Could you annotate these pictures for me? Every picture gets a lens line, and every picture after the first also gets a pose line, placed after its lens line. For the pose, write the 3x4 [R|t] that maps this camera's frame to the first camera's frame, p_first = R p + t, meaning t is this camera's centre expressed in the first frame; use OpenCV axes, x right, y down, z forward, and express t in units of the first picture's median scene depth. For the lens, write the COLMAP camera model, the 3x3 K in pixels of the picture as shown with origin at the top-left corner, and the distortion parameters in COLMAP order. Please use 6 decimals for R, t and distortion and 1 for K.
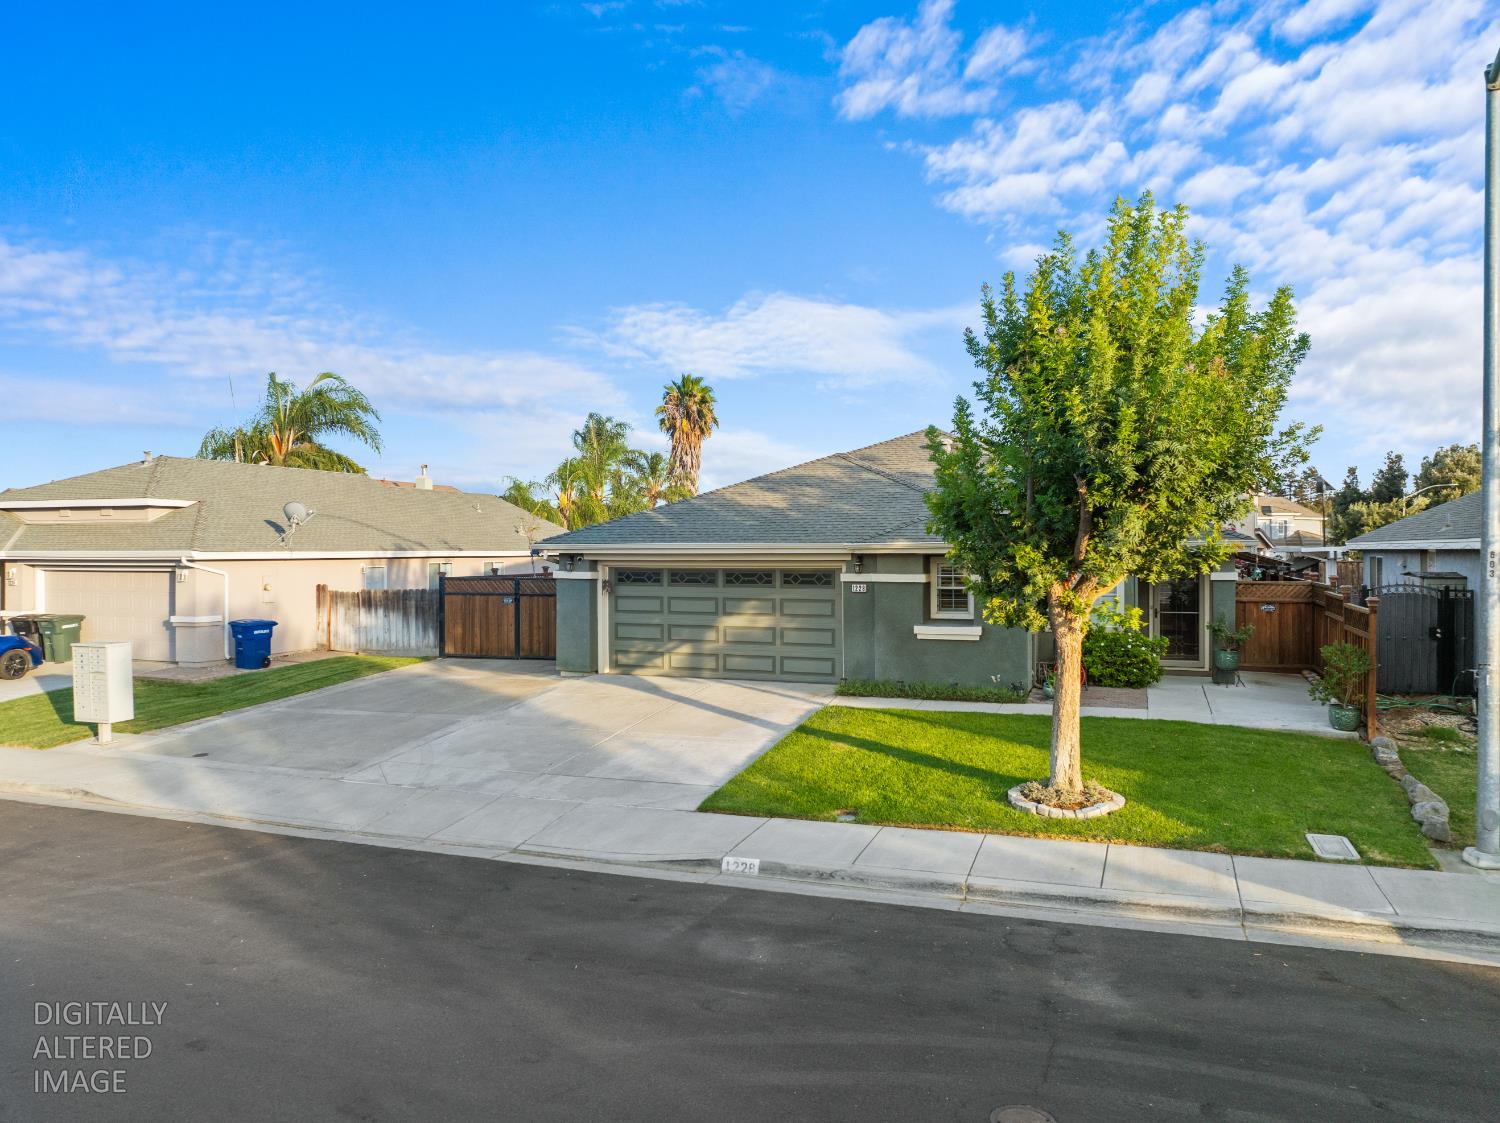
lens RADIAL K [[1056.6, 0, 750.1], [0, 1056.6, 554.0], [0, 0, 1]] dist [-0.036416, 0.002144]
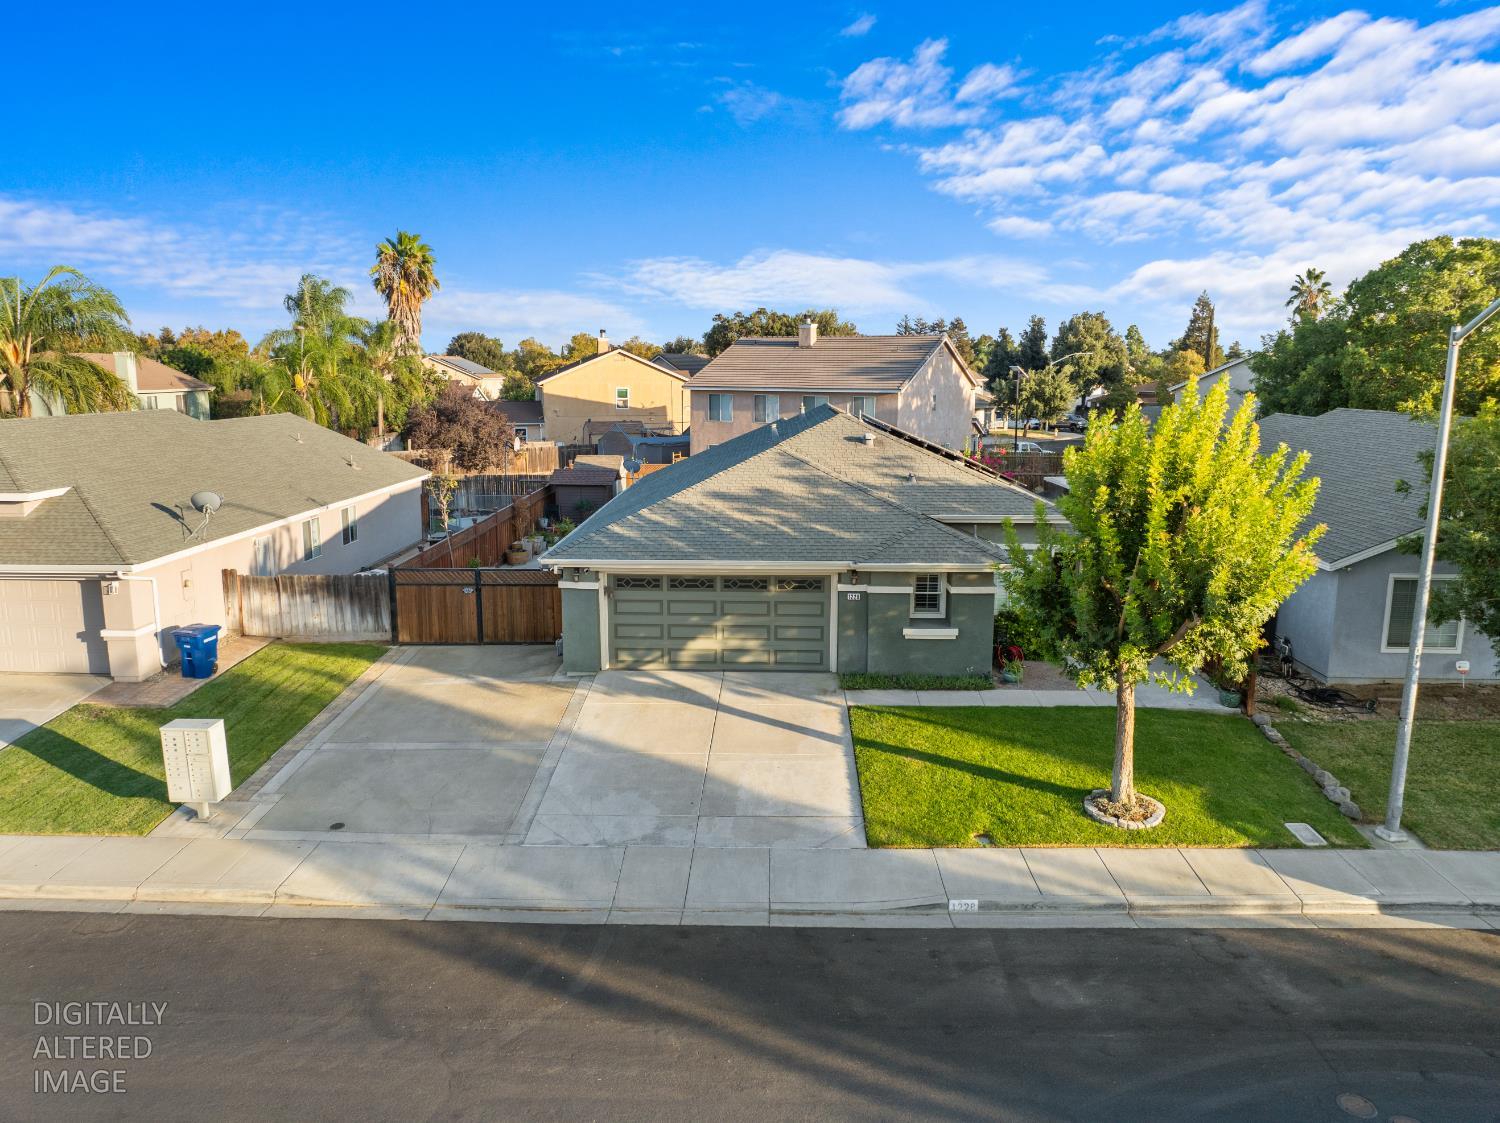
lens RADIAL K [[1056.6, 0, 750.1], [0, 1056.6, 554.0], [0, 0, 1]] dist [-0.036416, 0.002144]
pose [[0.945397, -0.050335, 0.322010, -0.356601], [-0.004768, 0.985760, 0.168090, -0.197289], [-0.325885, -0.160447, 0.931695, -0.052338]]
